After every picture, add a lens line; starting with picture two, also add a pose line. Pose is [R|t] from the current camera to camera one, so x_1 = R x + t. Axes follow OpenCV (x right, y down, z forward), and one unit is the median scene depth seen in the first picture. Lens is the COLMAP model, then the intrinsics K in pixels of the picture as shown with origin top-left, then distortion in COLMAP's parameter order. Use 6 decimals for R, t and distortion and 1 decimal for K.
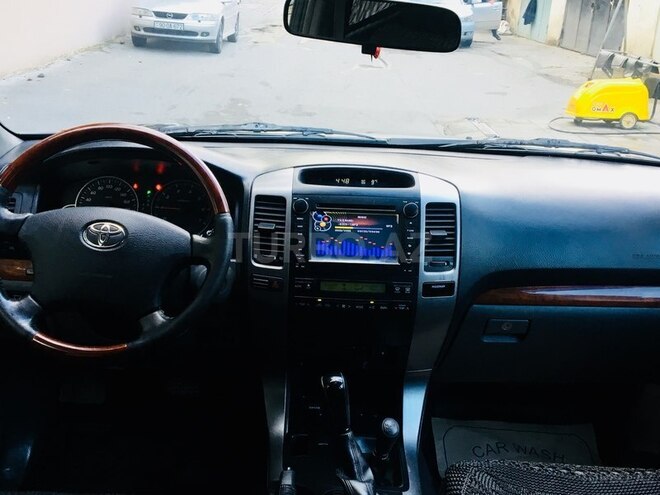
lens RADIAL K [[760.8, 0, 330.0], [0, 760.8, 247.5], [0, 0, 1]] dist [0.147294, -0.338802]
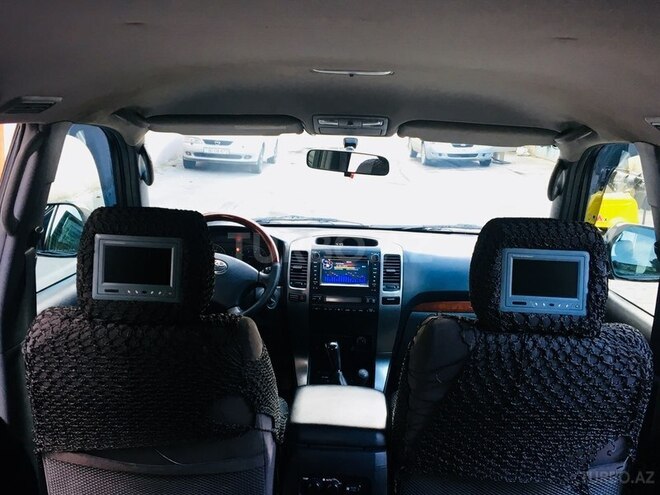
lens RADIAL K [[760.8, 0, 330.0], [0, 760.8, 247.5], [0, 0, 1]] dist [0.147294, -0.338802]
pose [[0.998970, -0.004586, -0.045136, 0.077672], [-0.002166, 0.988922, -0.148422, 0.194841], [0.045316, 0.148367, 0.987894, -0.811927]]
